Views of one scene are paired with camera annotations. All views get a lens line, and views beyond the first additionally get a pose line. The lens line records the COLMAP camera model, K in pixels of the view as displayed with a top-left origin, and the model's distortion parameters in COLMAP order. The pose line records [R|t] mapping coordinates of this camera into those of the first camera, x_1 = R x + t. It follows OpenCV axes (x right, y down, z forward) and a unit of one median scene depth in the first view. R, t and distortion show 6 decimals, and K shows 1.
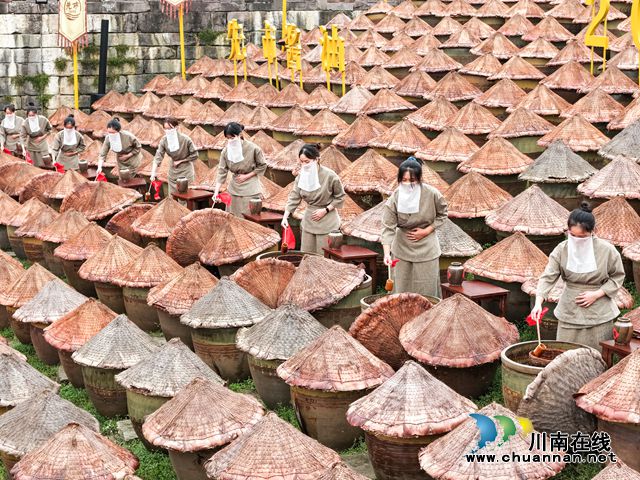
lens RADIAL K [[1341.3, 0, 319.9], [0, 1341.3, 240.6], [0, 0, 1]] dist [-0.128355, 0.000000]
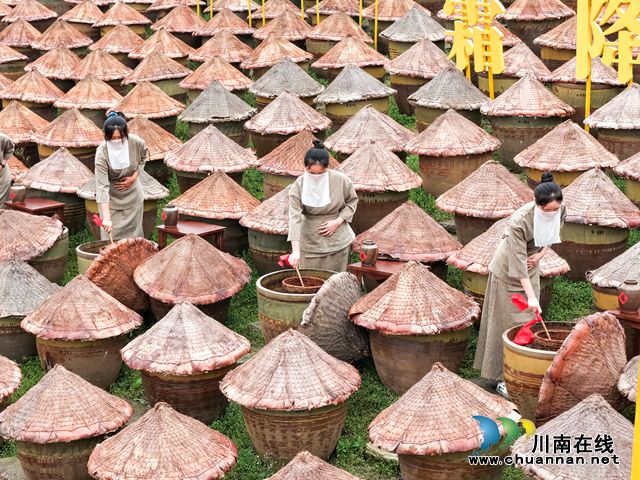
lens RADIAL K [[1341.3, 0, 319.2], [0, 1341.3, 239.3], [0, 0, 1]] dist [-0.128355, 0.000000]
pose [[0.928458, -0.086561, 0.361212, -0.169870], [0.072985, 0.996024, 0.051089, -0.000813], [-0.364198, -0.021071, 0.931083, 0.011200]]
